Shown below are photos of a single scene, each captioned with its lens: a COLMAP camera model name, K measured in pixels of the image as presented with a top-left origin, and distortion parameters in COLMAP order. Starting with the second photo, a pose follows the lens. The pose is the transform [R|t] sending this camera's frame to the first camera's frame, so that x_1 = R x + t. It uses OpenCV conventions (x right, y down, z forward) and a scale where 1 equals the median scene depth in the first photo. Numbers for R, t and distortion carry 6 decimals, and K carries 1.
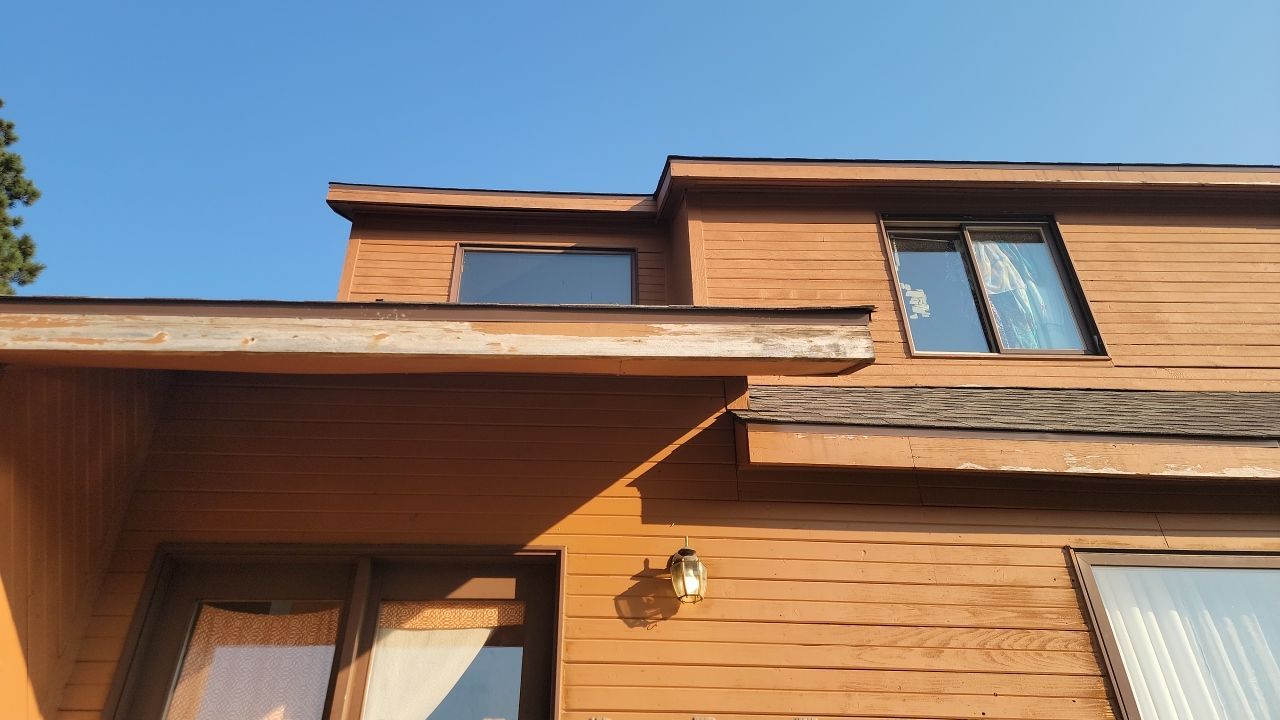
lens RADIAL K [[898.9, 0, 640.0], [0, 898.9, 360.0], [0, 0, 1]] dist [0.001924, -0.001082]
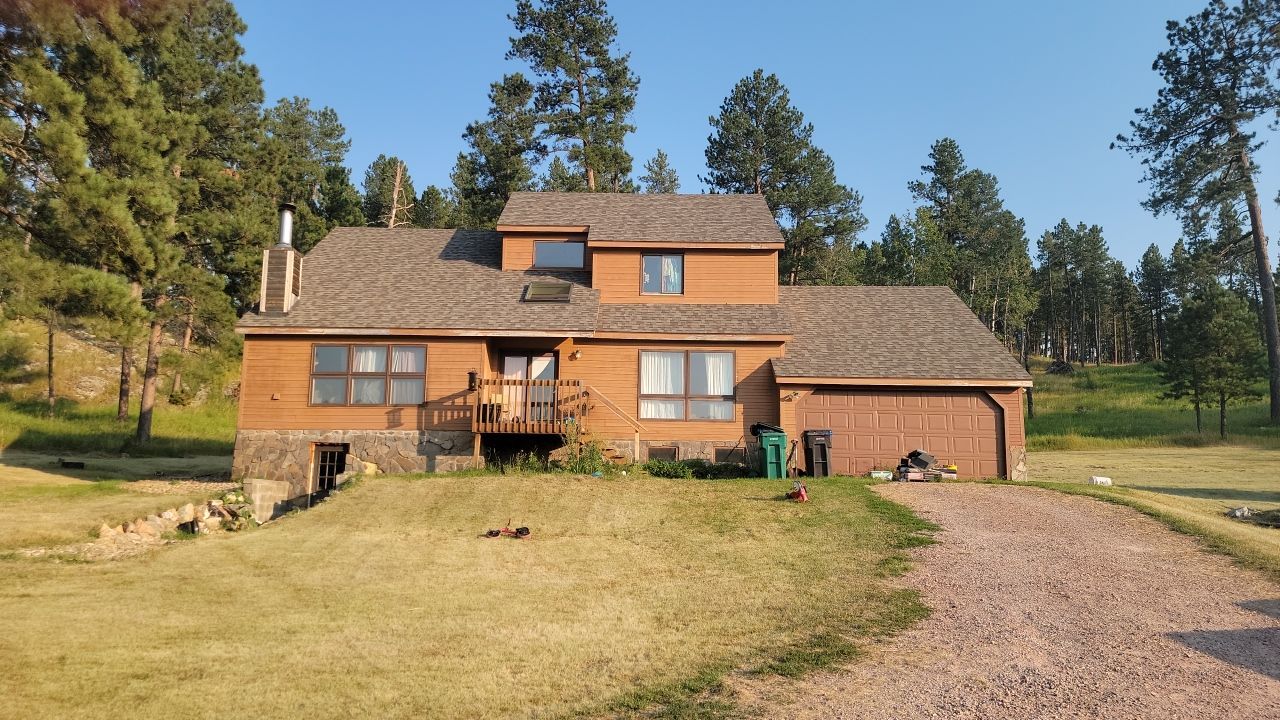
lens RADIAL K [[969.9, 0, 640.0], [0, 969.9, 360.0], [0, 0, 1]] dist [0.083592, -0.005533]
pose [[0.998729, 0.019255, -0.046579, 0.739710], [0.003301, 0.897176, 0.441662, -2.543461], [0.050294, -0.441254, 0.895972, -4.794012]]
